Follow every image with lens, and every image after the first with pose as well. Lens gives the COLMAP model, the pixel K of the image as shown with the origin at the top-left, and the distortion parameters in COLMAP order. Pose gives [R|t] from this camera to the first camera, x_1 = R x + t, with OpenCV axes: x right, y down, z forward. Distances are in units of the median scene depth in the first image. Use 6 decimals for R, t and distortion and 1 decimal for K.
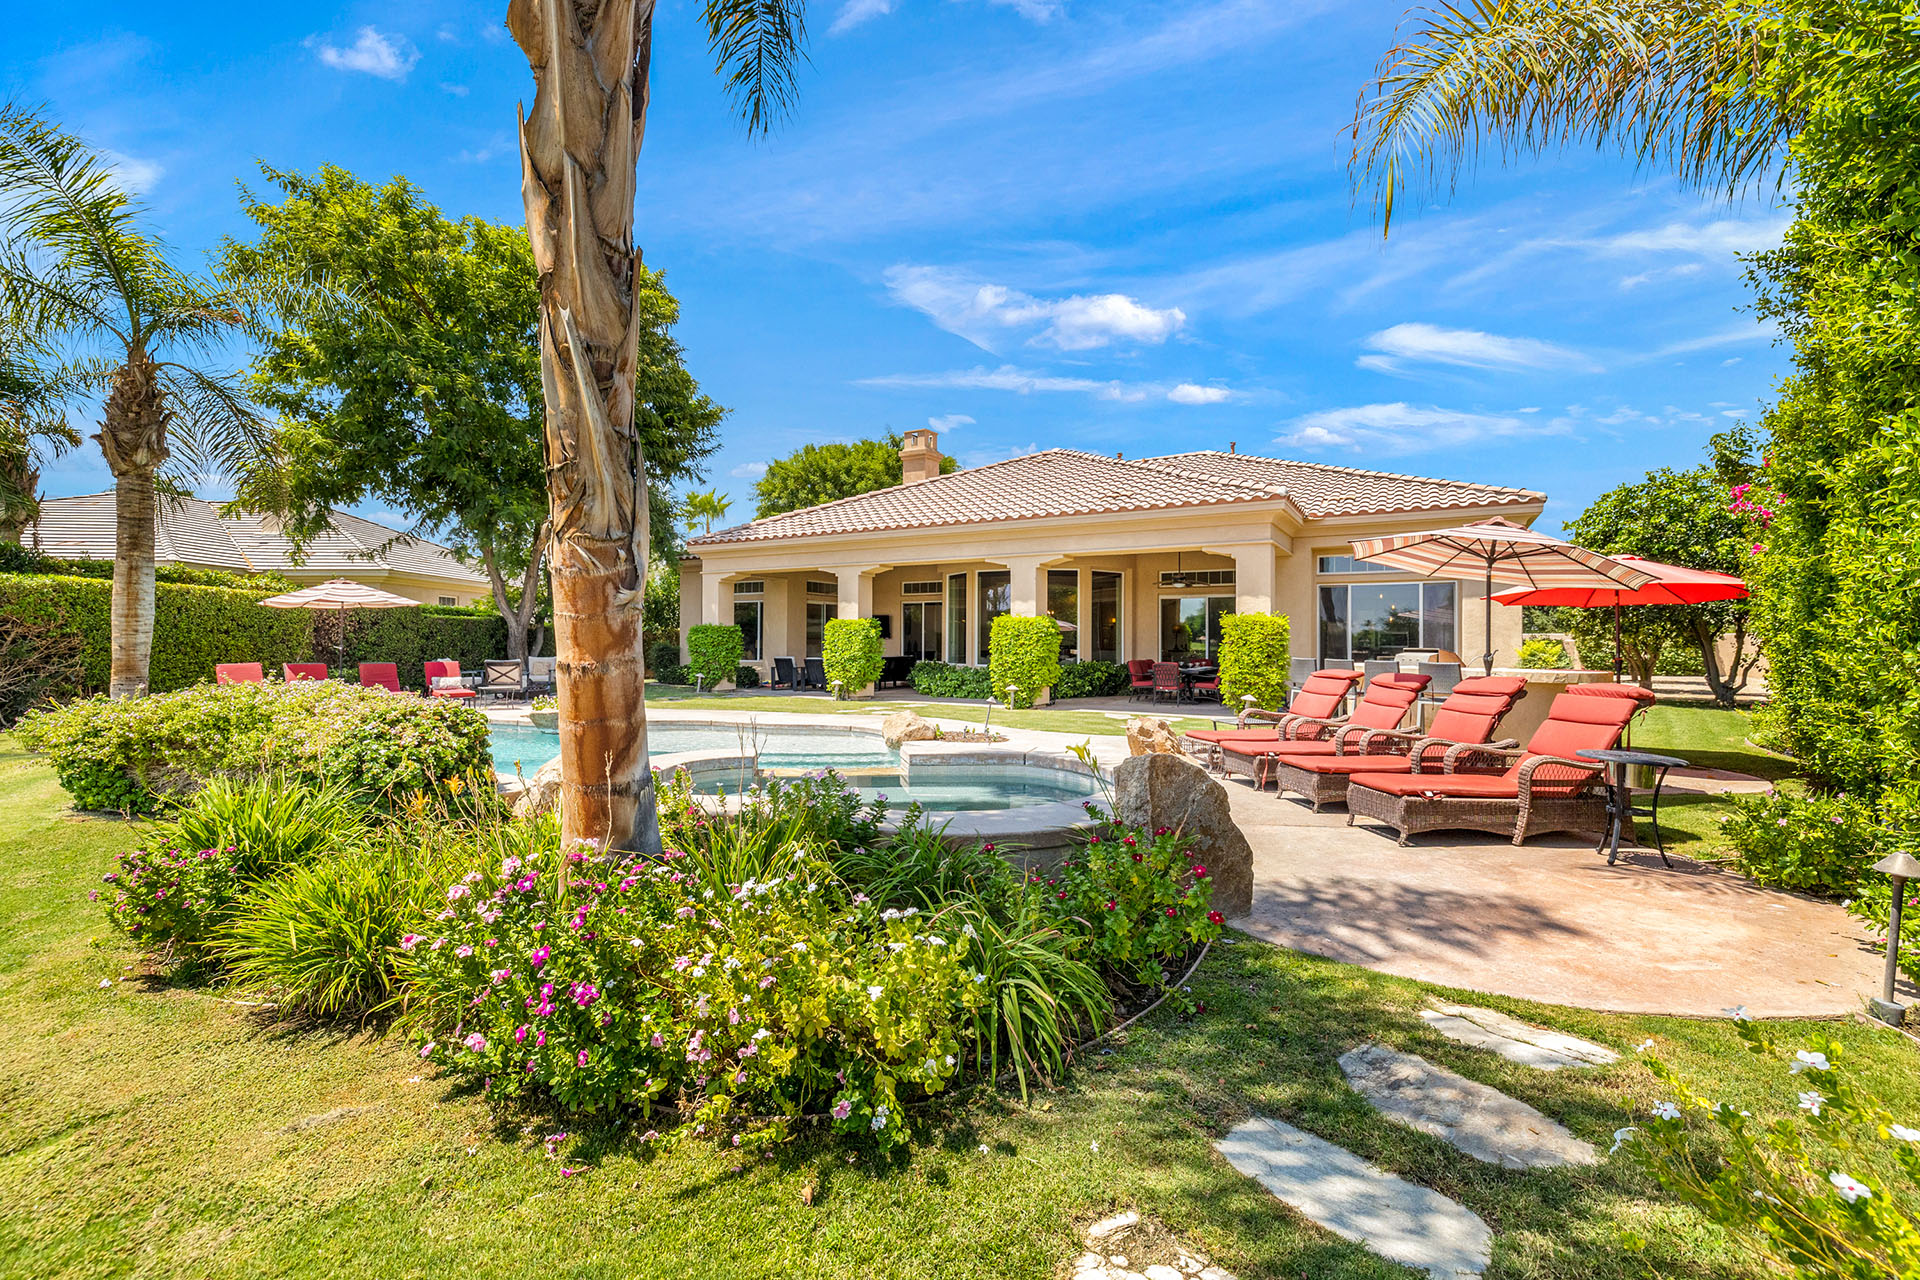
lens RADIAL K [[808.4, 0, 957.2], [0, 808.4, 631.8], [0, 0, 1]] dist [0.002513, -0.000385]
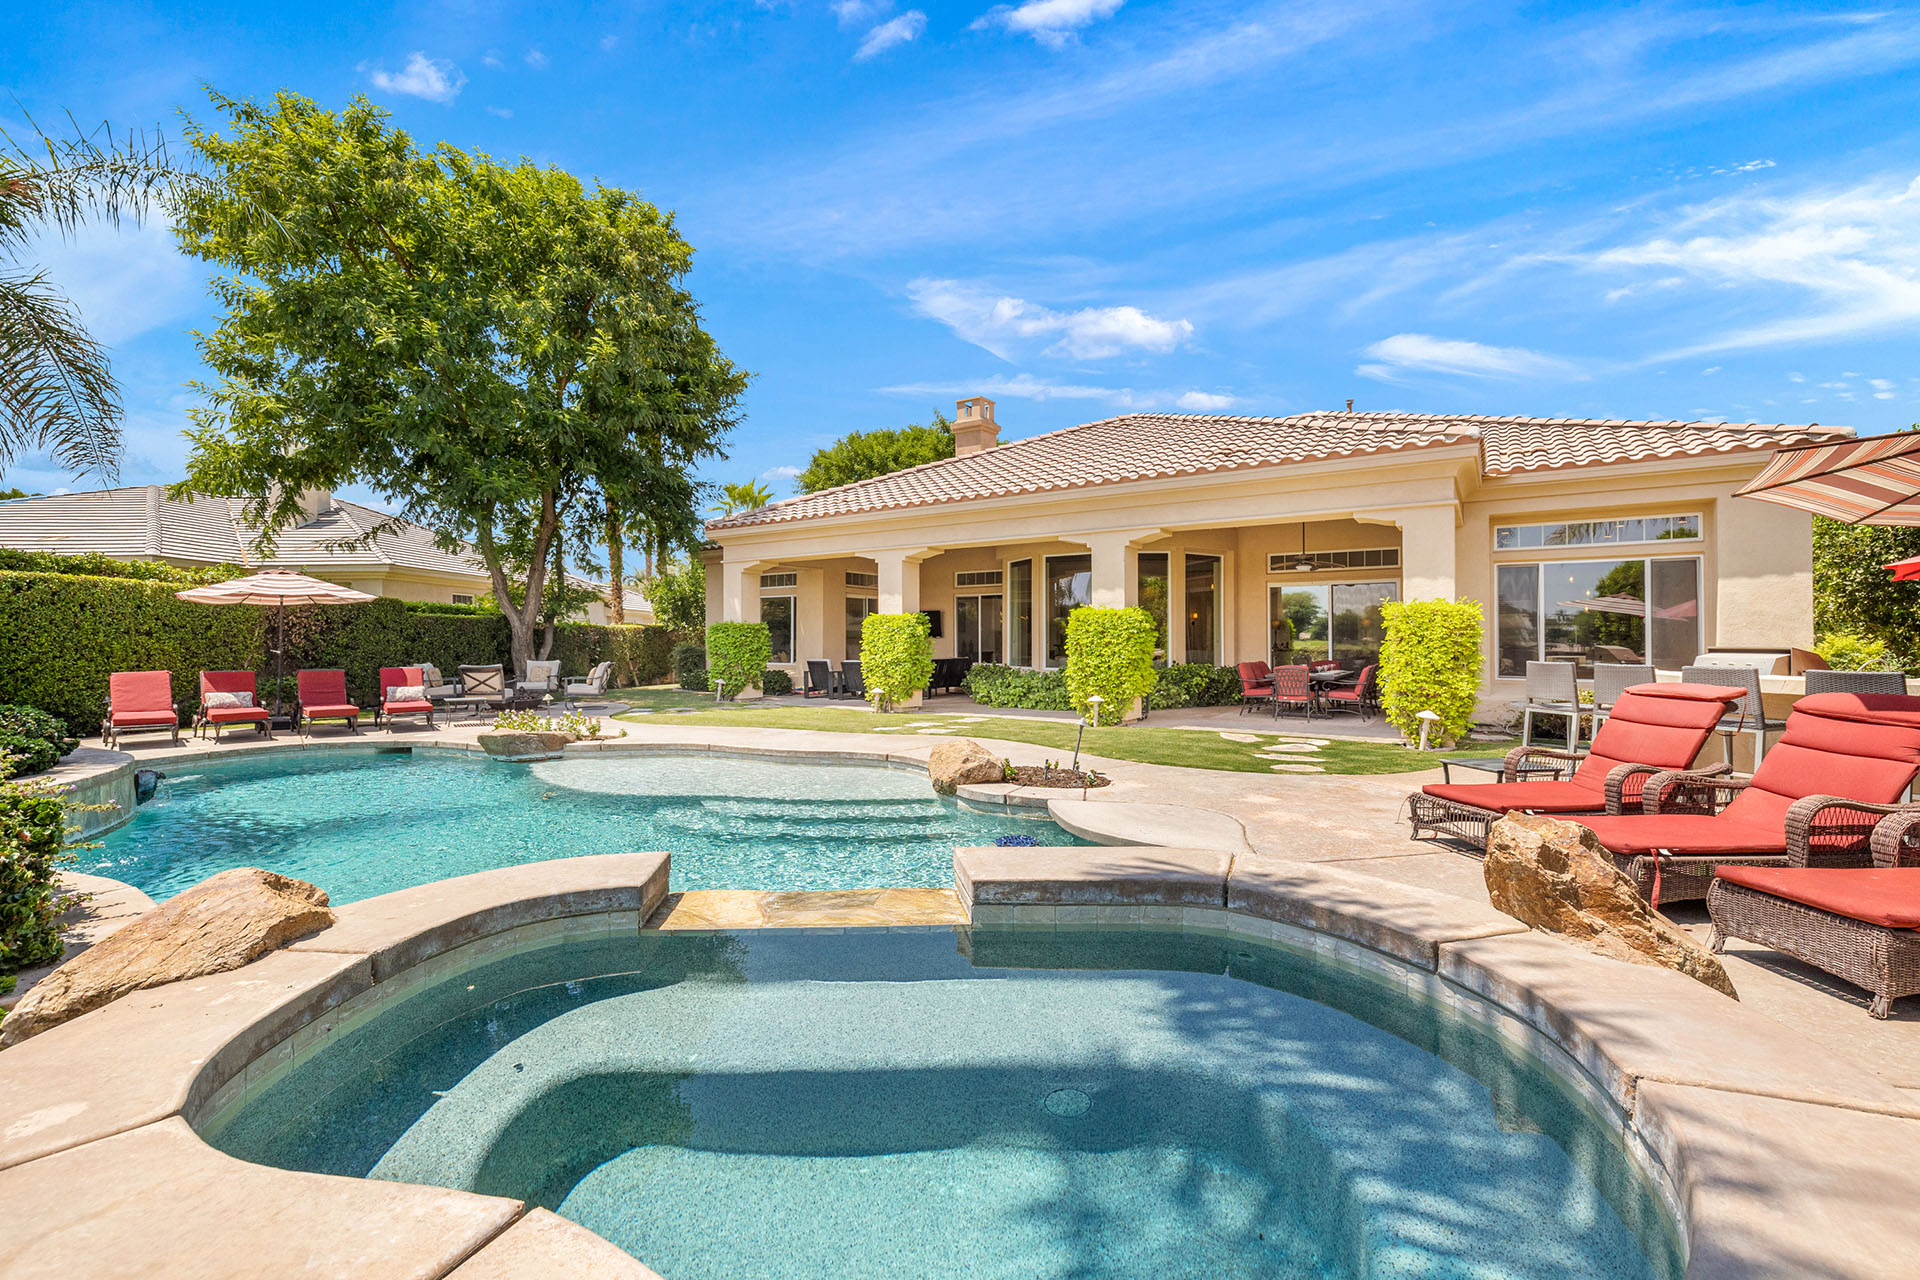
lens RADIAL K [[808.4, 0, 955.8], [0, 808.4, 633.6], [0, 0, 1]] dist [0.002513, -0.000385]
pose [[0.997698, -0.005726, -0.067569, -0.011811], [0.005917, 0.999979, 0.002627, 0.002560], [0.067553, -0.003021, 0.997711, 0.171571]]
